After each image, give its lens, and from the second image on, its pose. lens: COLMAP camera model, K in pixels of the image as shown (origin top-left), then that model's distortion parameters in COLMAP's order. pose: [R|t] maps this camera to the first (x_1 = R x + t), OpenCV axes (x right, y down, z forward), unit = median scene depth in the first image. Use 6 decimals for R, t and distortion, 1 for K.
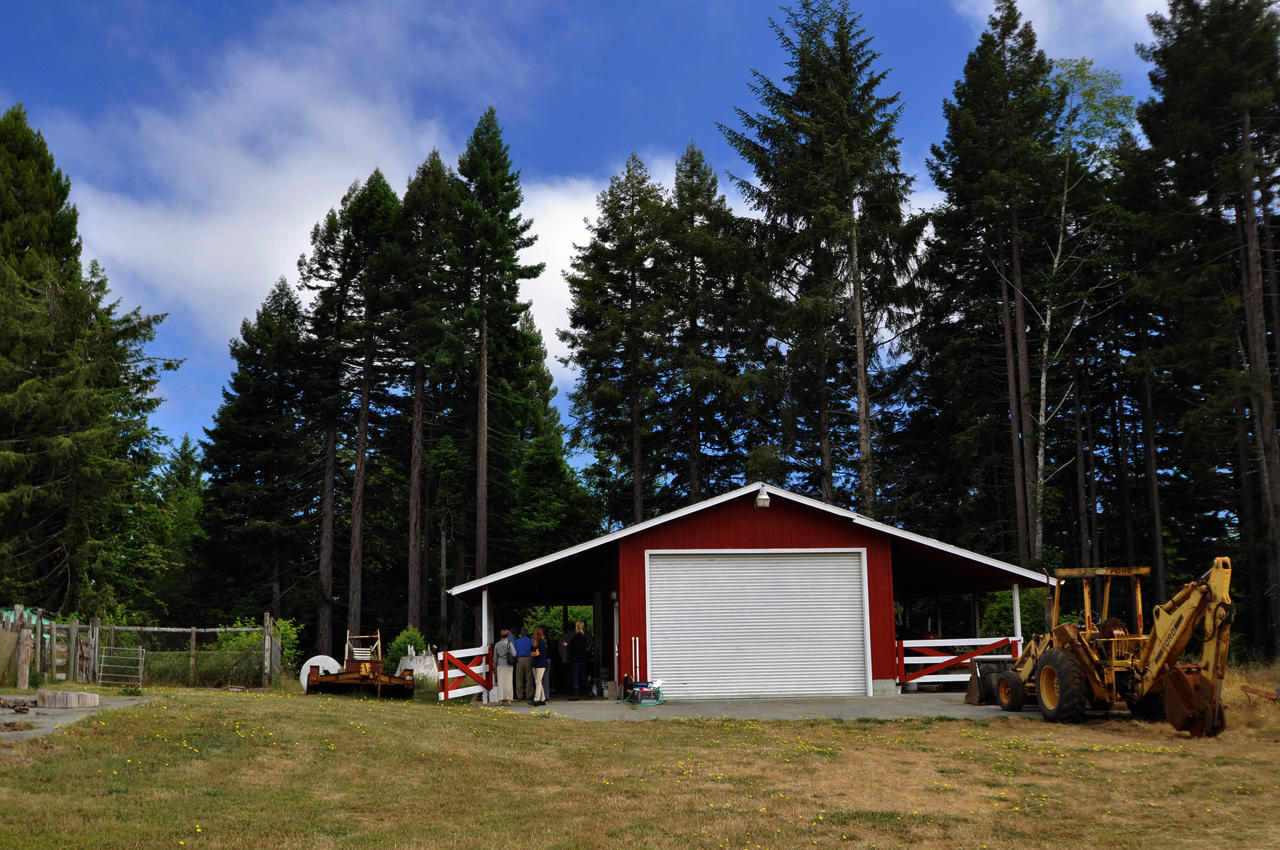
lens RADIAL K [[1280.4, 0, 593.7], [0, 1280.4, 396.8], [0, 0, 1]] dist [-0.055291, 0.000000]
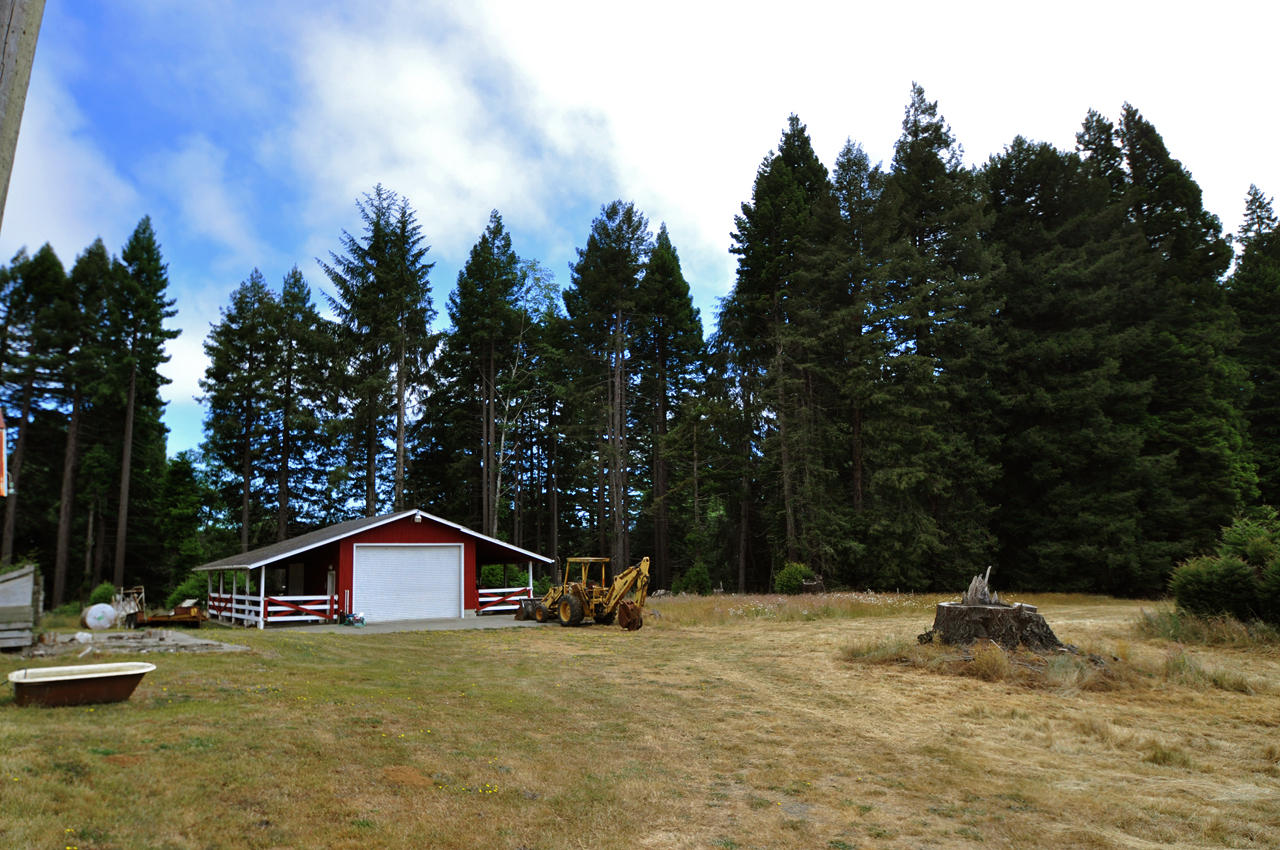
lens RADIAL K [[849.6, 0, 618.0], [0, 849.6, 426.8], [0, 0, 1]] dist [-0.045832, 0.004449]
pose [[0.857774, 0.074053, 0.508665, -0.101005], [-0.079483, 0.996775, -0.011079, -0.025291], [-0.507845, -0.030927, 0.860893, -0.095219]]
